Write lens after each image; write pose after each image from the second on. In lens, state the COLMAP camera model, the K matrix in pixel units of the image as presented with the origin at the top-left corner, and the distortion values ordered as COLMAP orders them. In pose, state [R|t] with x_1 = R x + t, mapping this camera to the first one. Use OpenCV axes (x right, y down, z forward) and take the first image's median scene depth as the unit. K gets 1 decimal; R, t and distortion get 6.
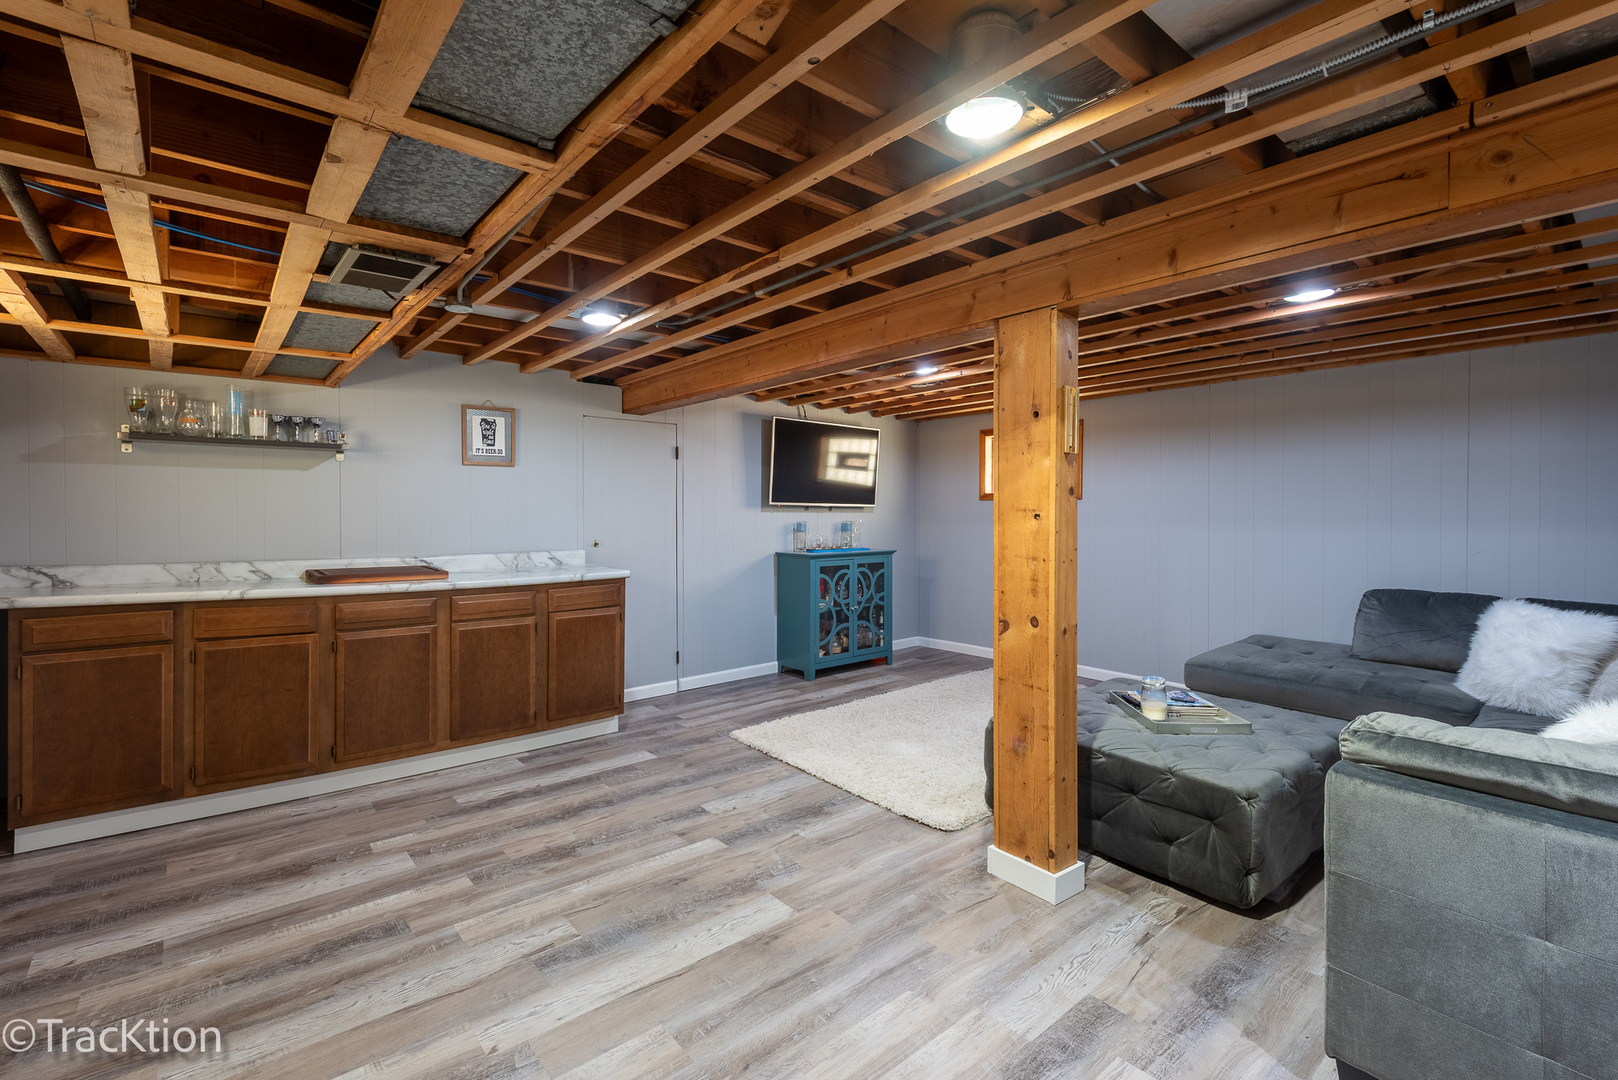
lens RADIAL K [[729.9, 0, 810.7], [0, 729.9, 508.2], [0, 0, 1]] dist [0.025931, -0.008770]
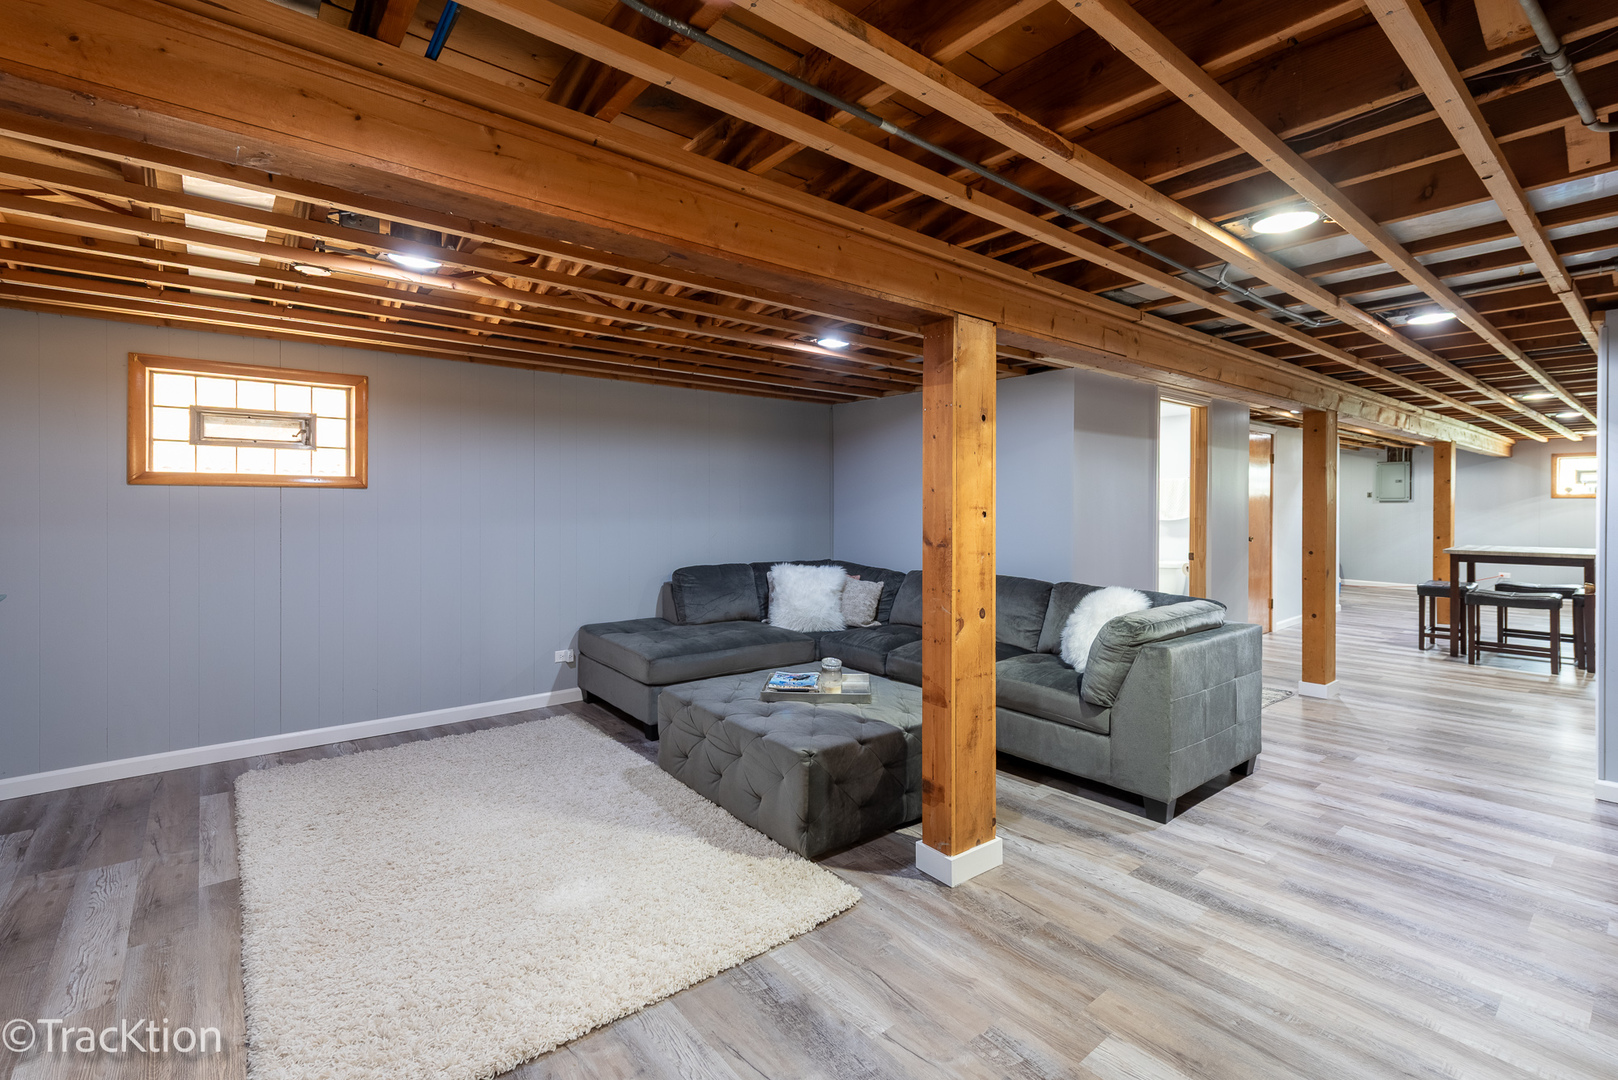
lens RADIAL K [[729.9, 0, 810.7], [0, 729.9, 508.2], [0, 0, 1]] dist [0.025931, -0.008770]
pose [[0.004803, -0.005877, 0.999971, -0.792051], [-0.004620, 0.999972, 0.005900, -0.001243], [-0.999978, -0.004648, 0.004776, 1.319390]]
